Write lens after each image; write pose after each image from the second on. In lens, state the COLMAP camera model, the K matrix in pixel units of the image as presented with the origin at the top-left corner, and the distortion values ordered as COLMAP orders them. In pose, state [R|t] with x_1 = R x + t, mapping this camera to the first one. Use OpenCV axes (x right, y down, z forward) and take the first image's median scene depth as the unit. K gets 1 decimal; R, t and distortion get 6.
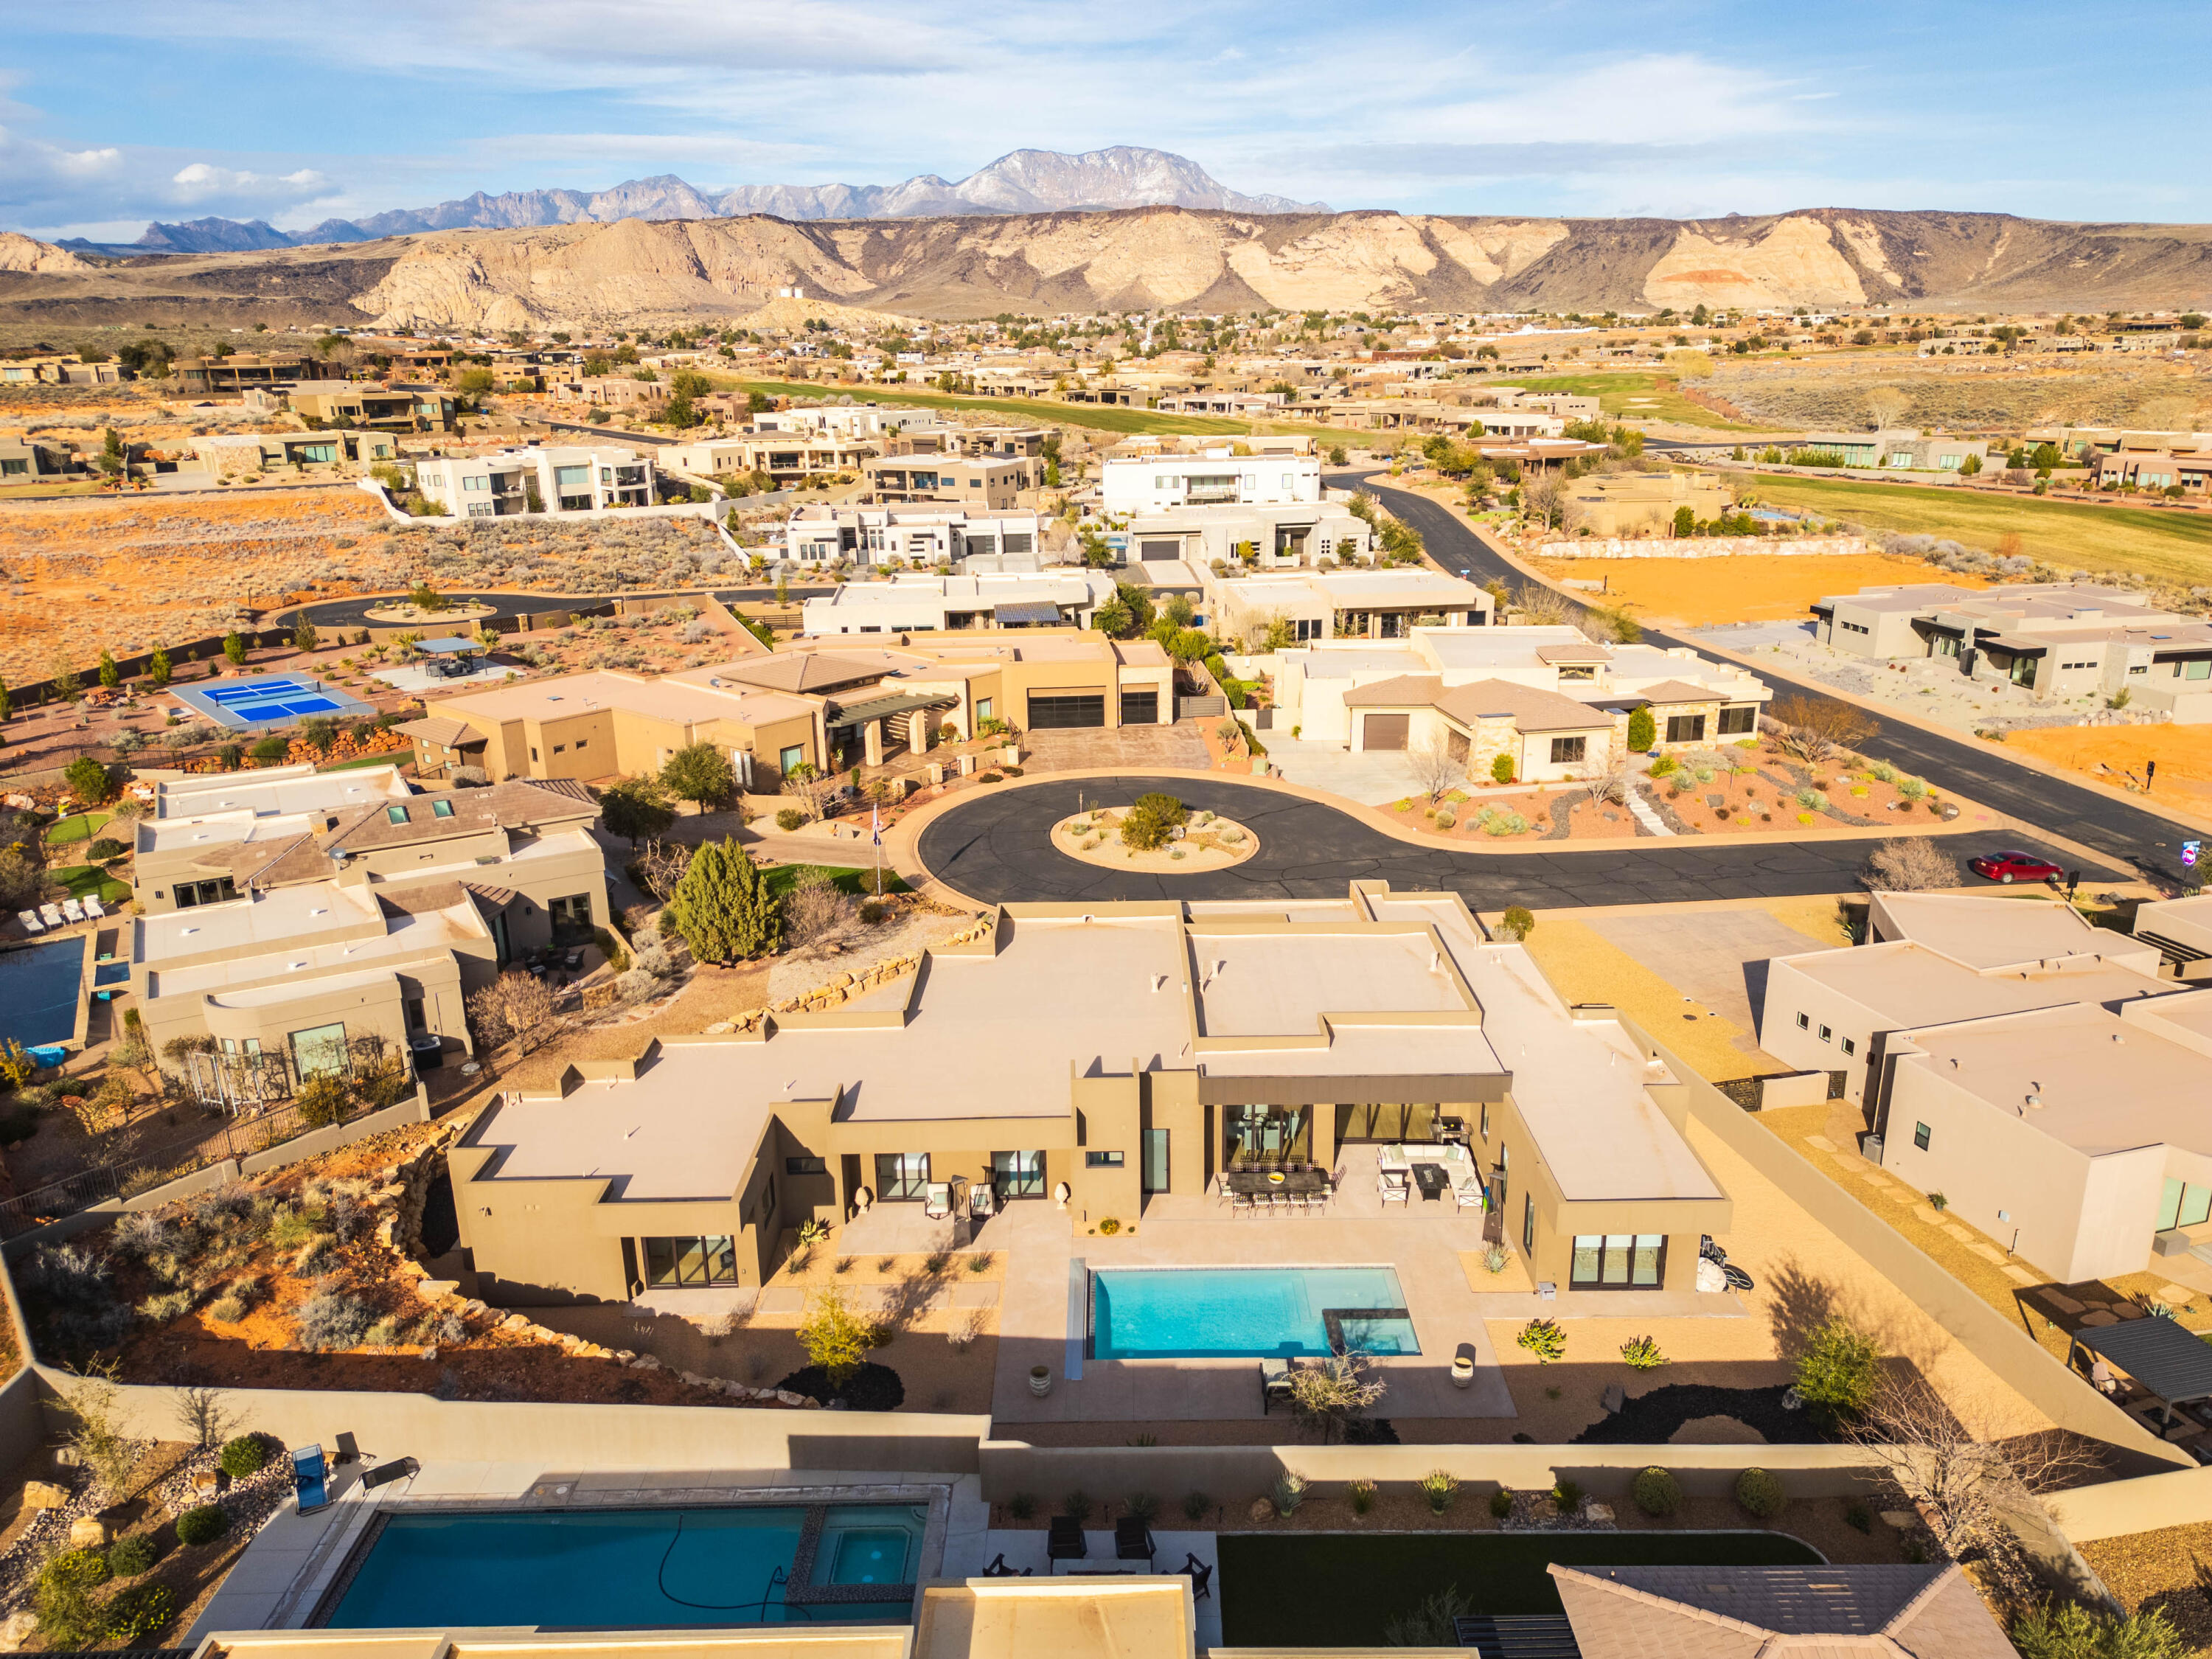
lens RADIAL K [[1546.2, 0, 1106.0], [0, 1546.2, 829.5], [0, 0, 1]] dist [0.078412, -0.078126]
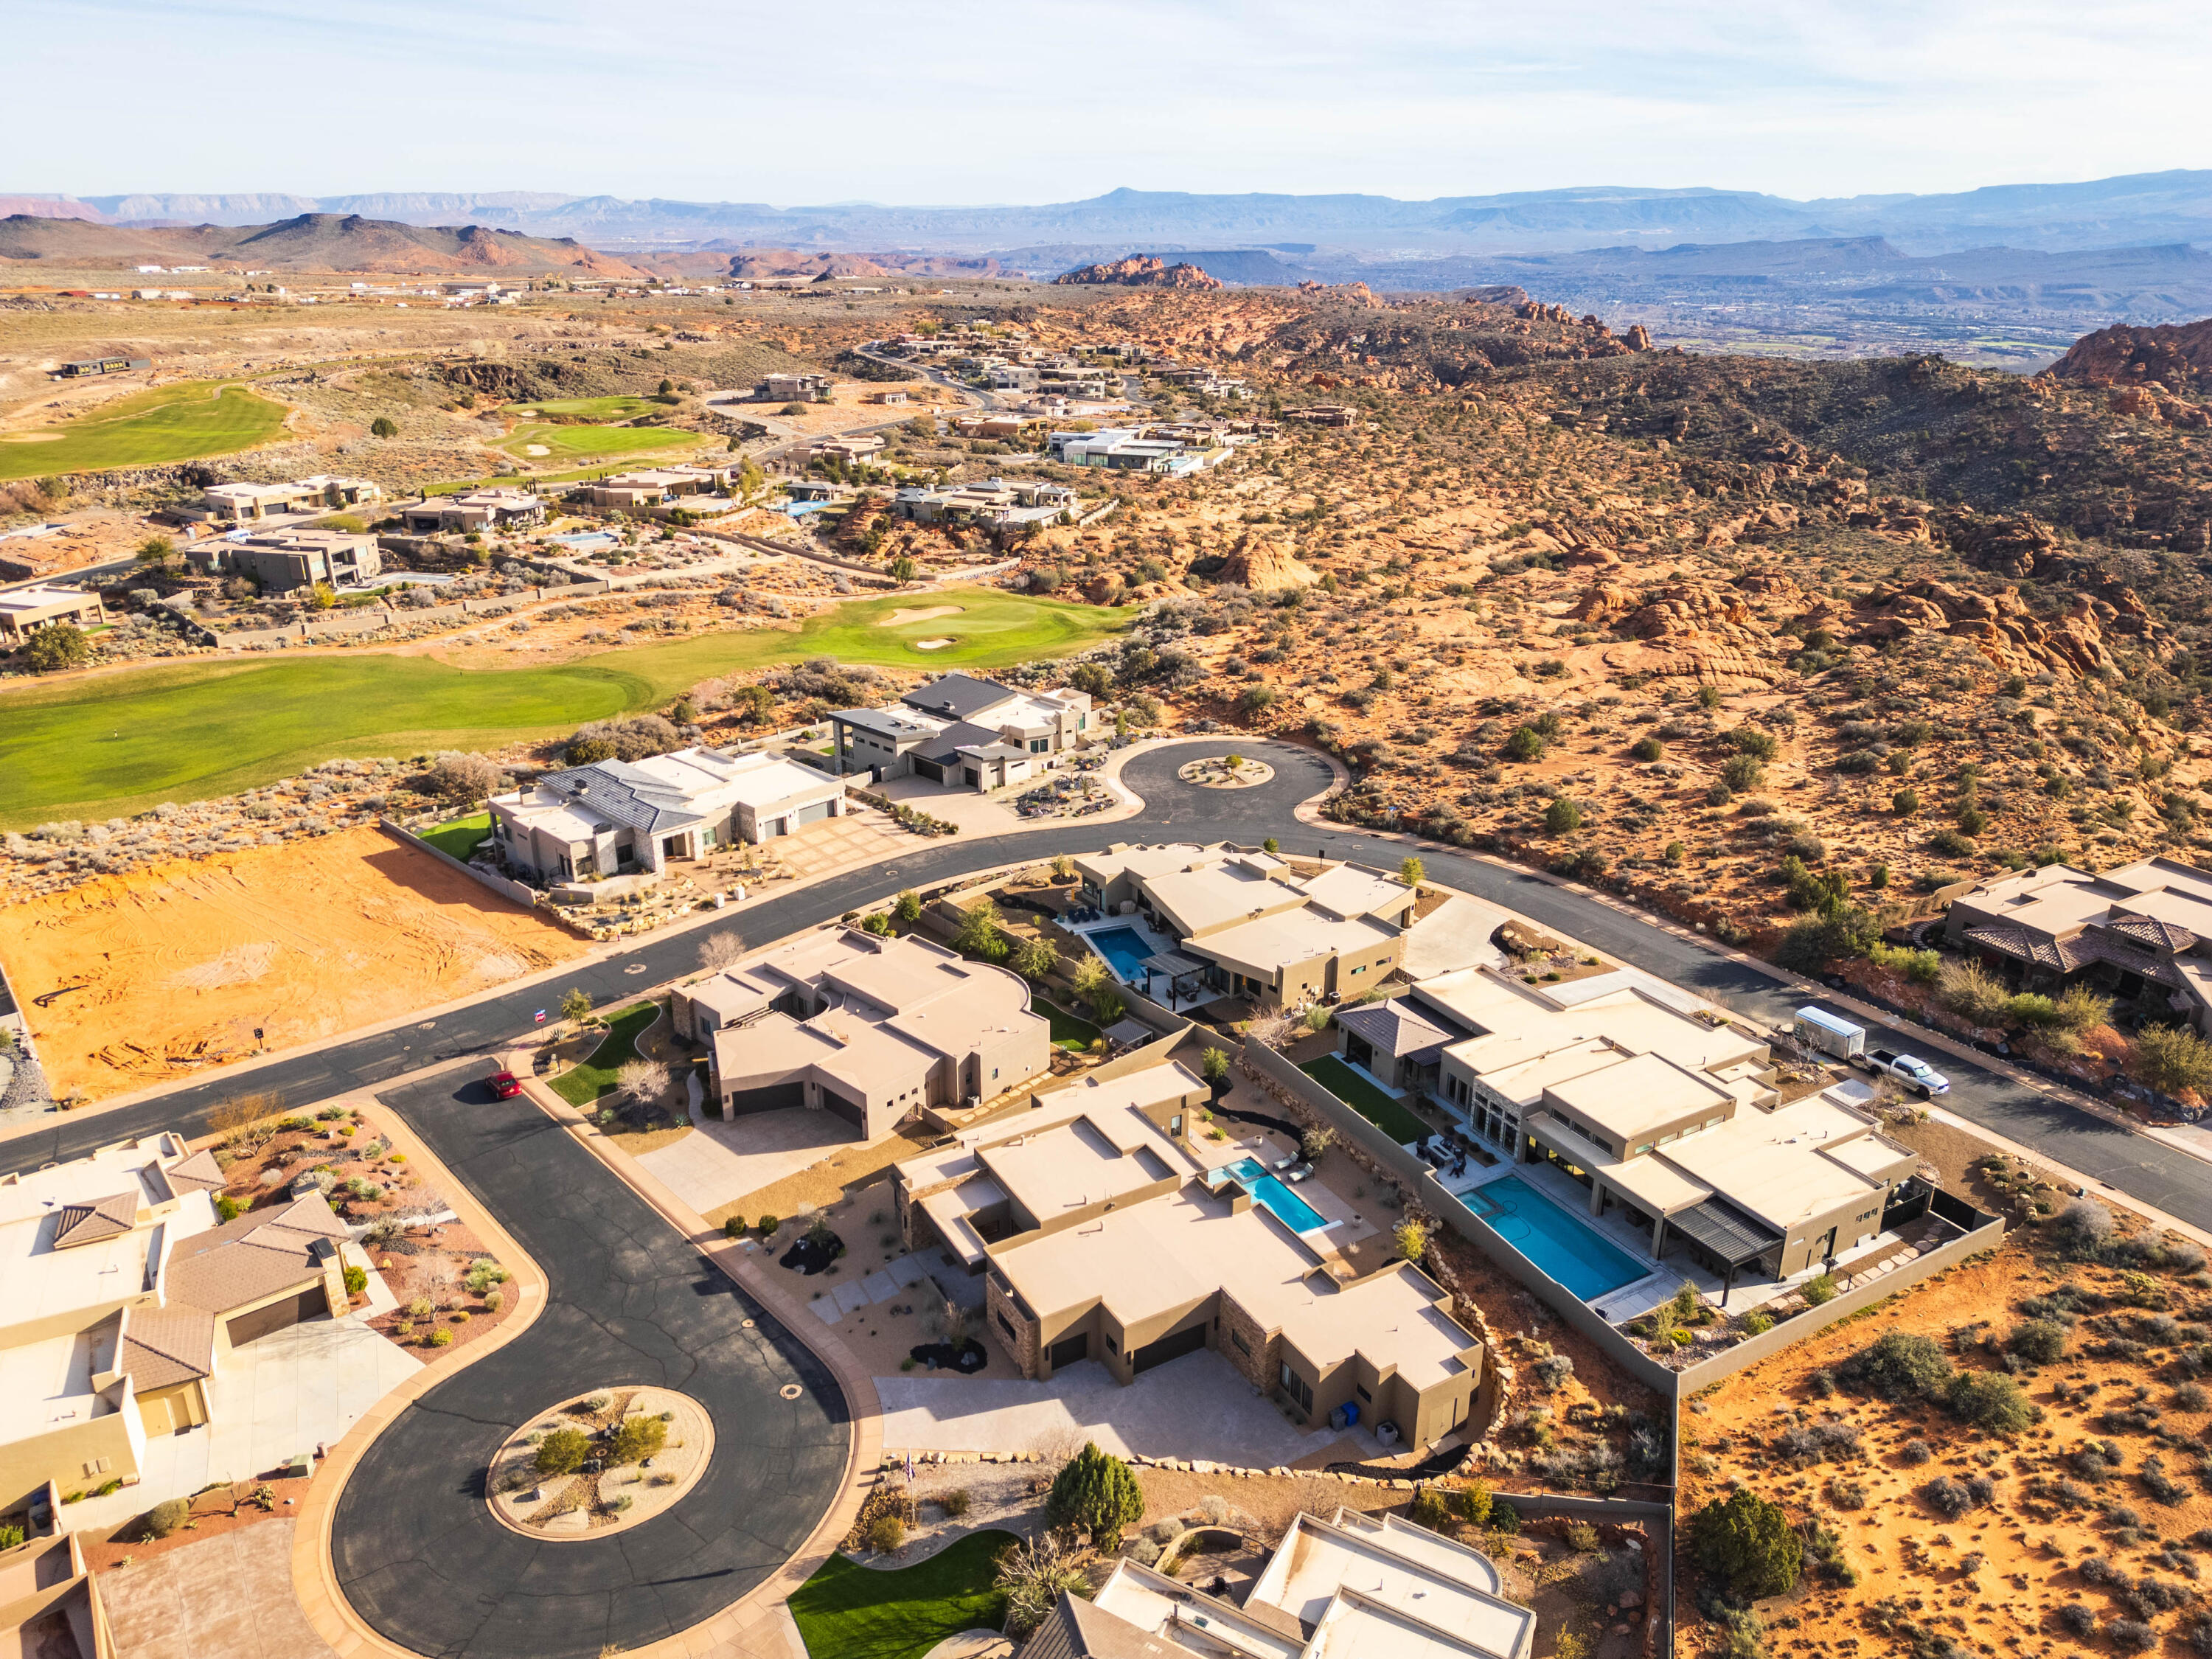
lens RADIAL K [[1546.2, 0, 1106.0], [0, 1546.2, 829.5], [0, 0, 1]] dist [0.078412, -0.078126]
pose [[-0.501541, -0.303608, 0.810111, -0.364172], [0.264163, 0.837936, 0.477579, -0.321989], [-0.823817, 0.453526, -0.340057, 0.409328]]
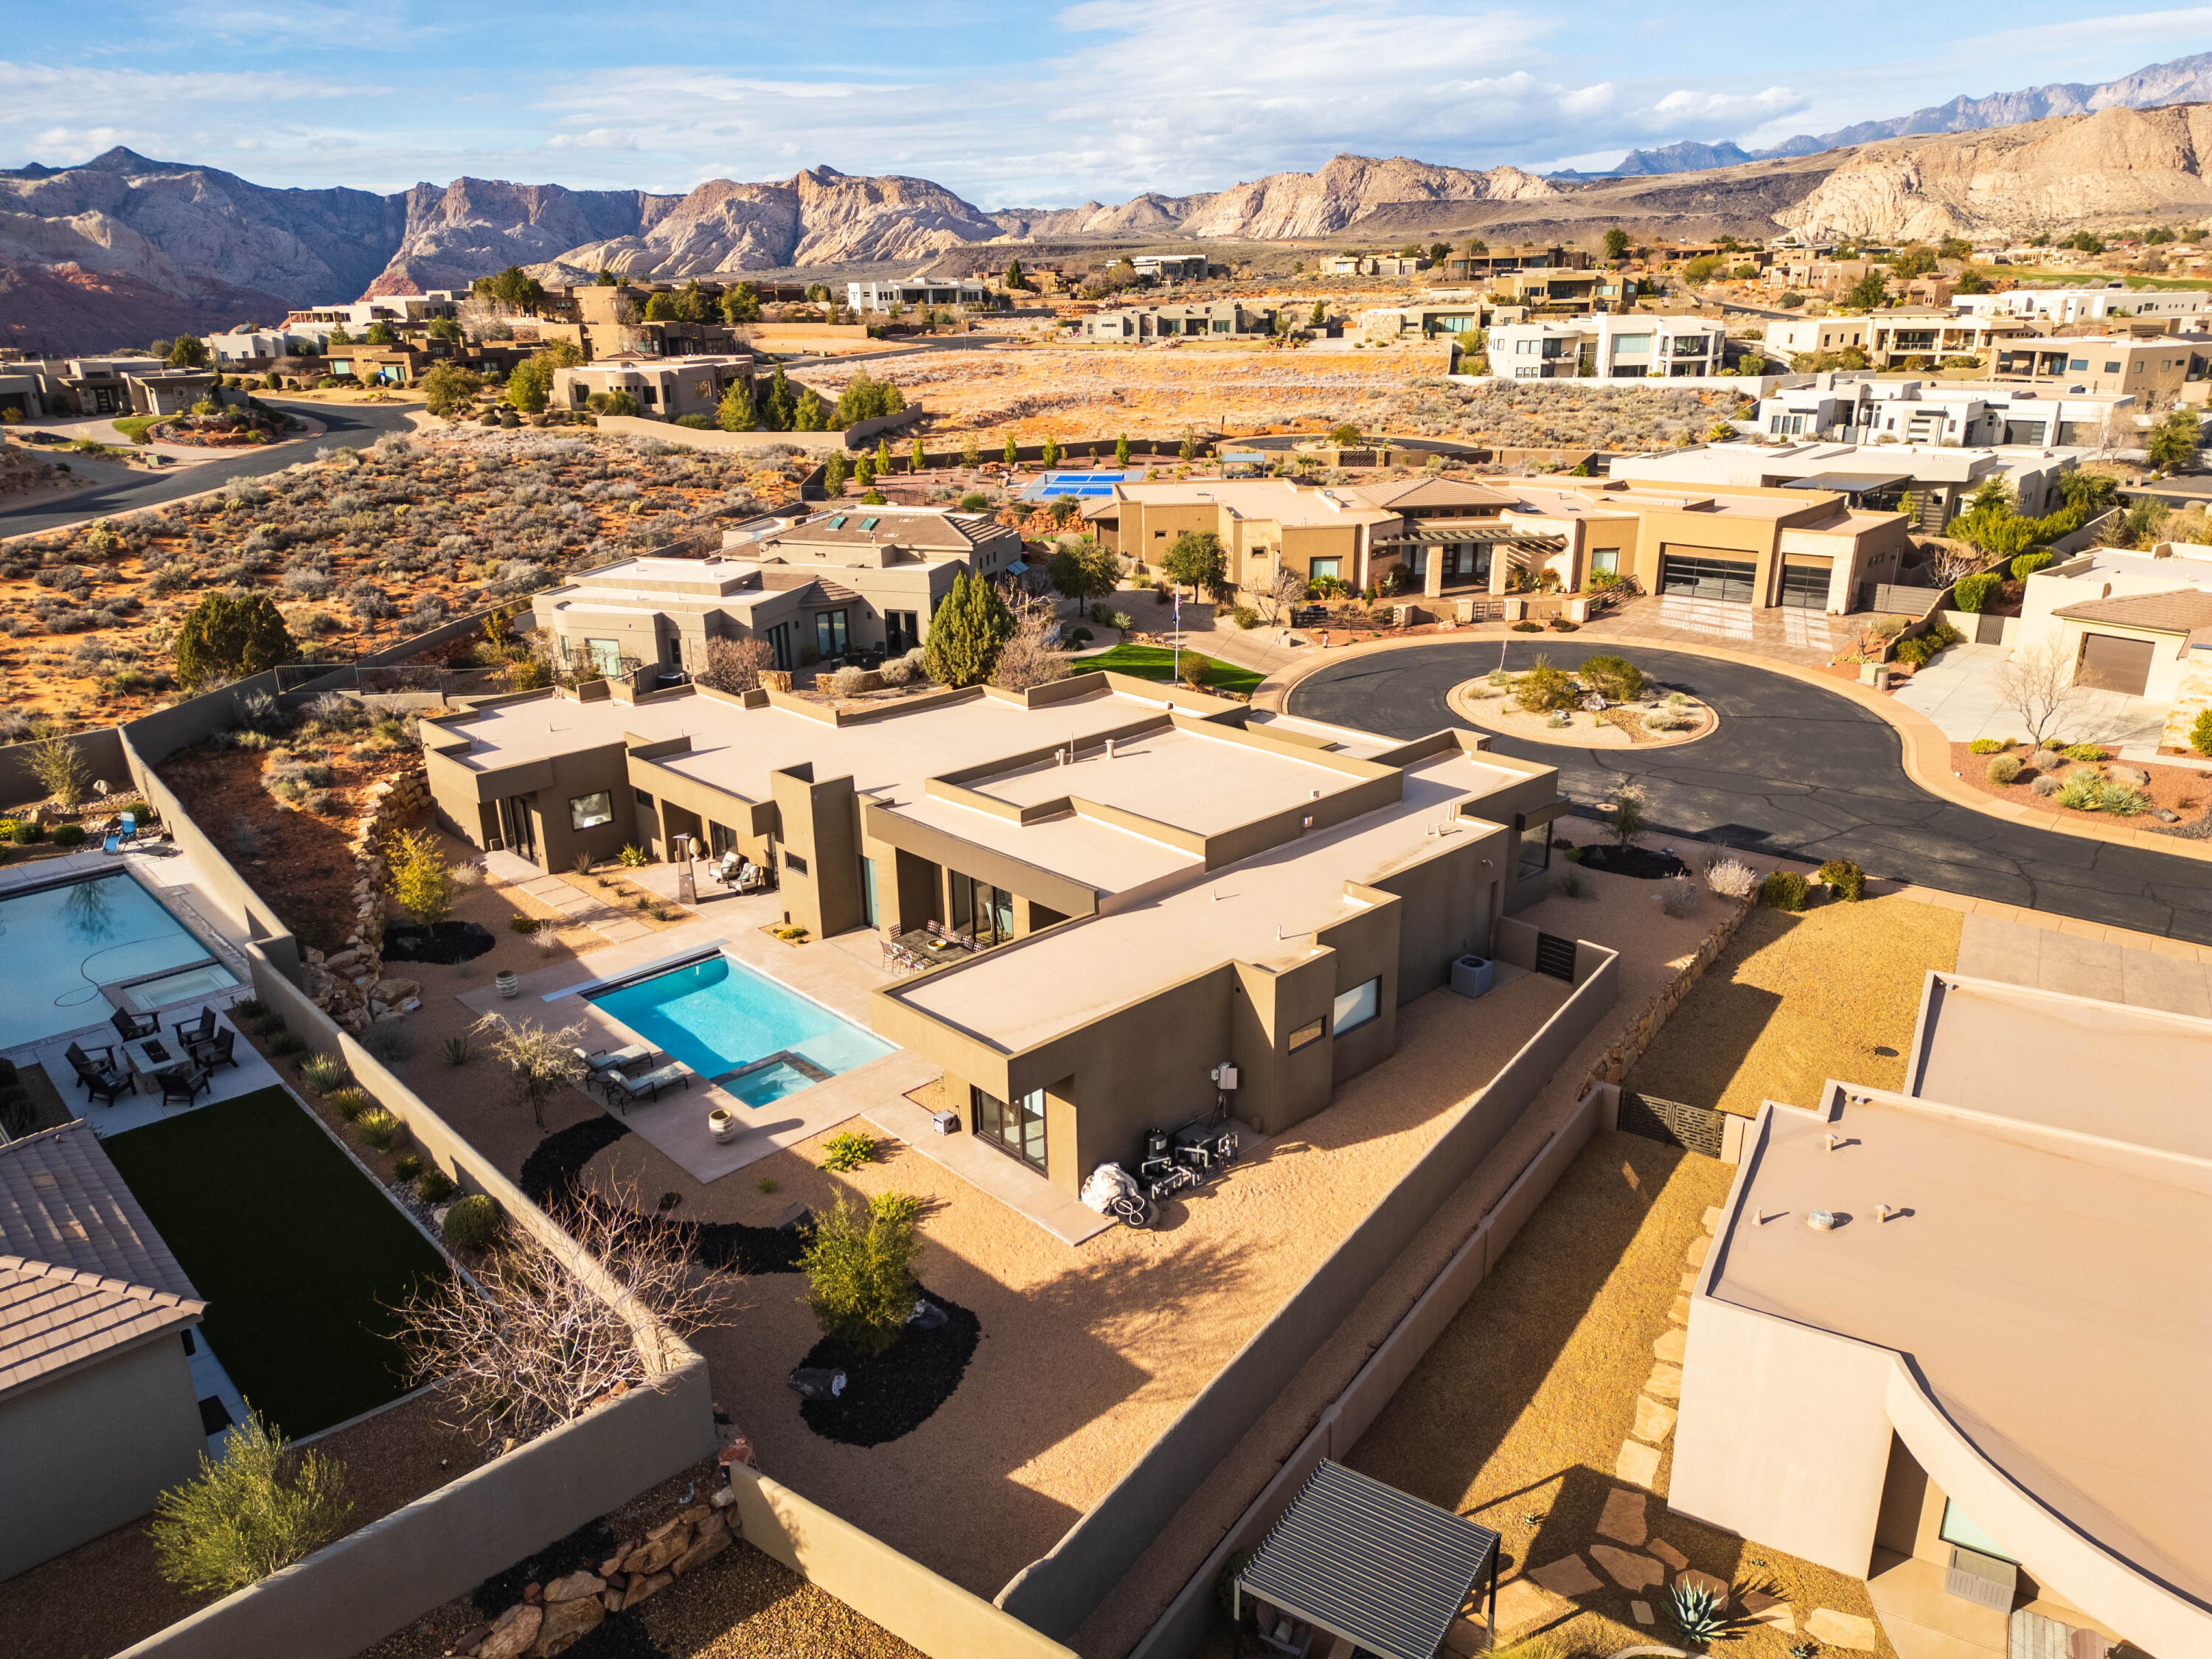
lens RADIAL K [[1546.2, 0, 1106.0], [0, 1546.2, 829.5], [0, 0, 1]] dist [0.078412, -0.078126]
pose [[0.687261, 0.246812, -0.683195, 0.199221], [-0.214653, 0.967511, 0.133595, 0.005465], [0.693972, 0.054835, 0.717911, 0.111027]]
